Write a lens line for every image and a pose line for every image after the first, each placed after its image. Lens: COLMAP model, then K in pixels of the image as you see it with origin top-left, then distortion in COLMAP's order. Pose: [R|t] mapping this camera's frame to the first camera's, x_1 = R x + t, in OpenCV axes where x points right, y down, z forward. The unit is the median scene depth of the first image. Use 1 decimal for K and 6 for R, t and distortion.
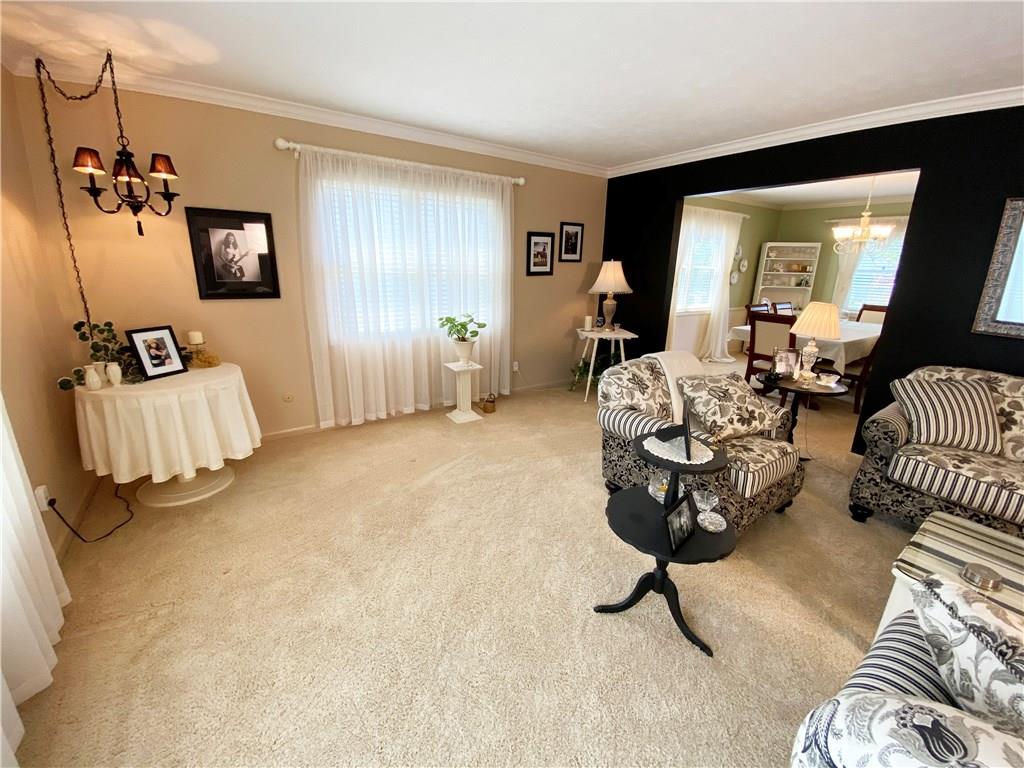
lens RADIAL K [[415.5, 0, 509.2], [0, 415.5, 377.4], [0, 0, 1]] dist [0.004018, -0.010695]
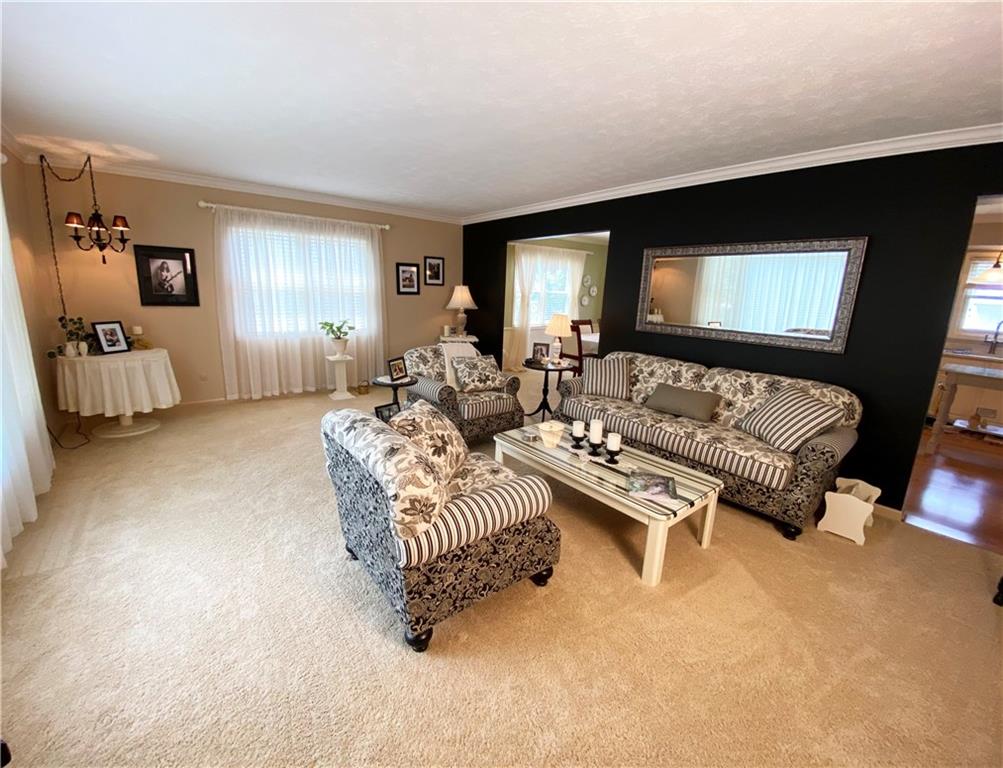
lens RADIAL K [[422.1, 0, 504.5], [0, 422.1, 382.3], [0, 0, 1]] dist [-0.020964, -0.001624]
pose [[0.996919, 0.002569, 0.078390, 0.390318], [0.001132, 0.998888, -0.047132, 0.141503], [-0.078424, 0.047075, 0.995808, -0.507784]]
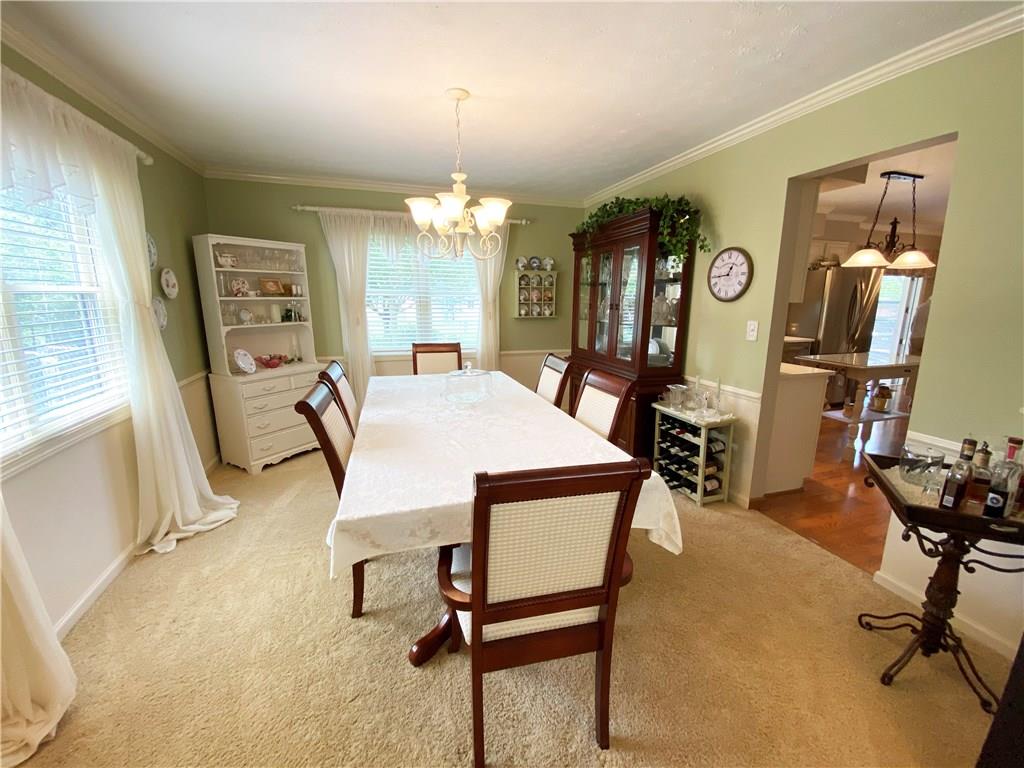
lens RADIAL K [[415.5, 0, 517.7], [0, 415.5, 379.5], [0, 0, 1]] dist [0.004018, -0.010695]
pose [[0.264078, -0.213785, 0.940510, 0.492938], [0.260286, 0.954742, 0.143937, -0.296469], [-0.928716, 0.206792, 0.307772, 1.148491]]
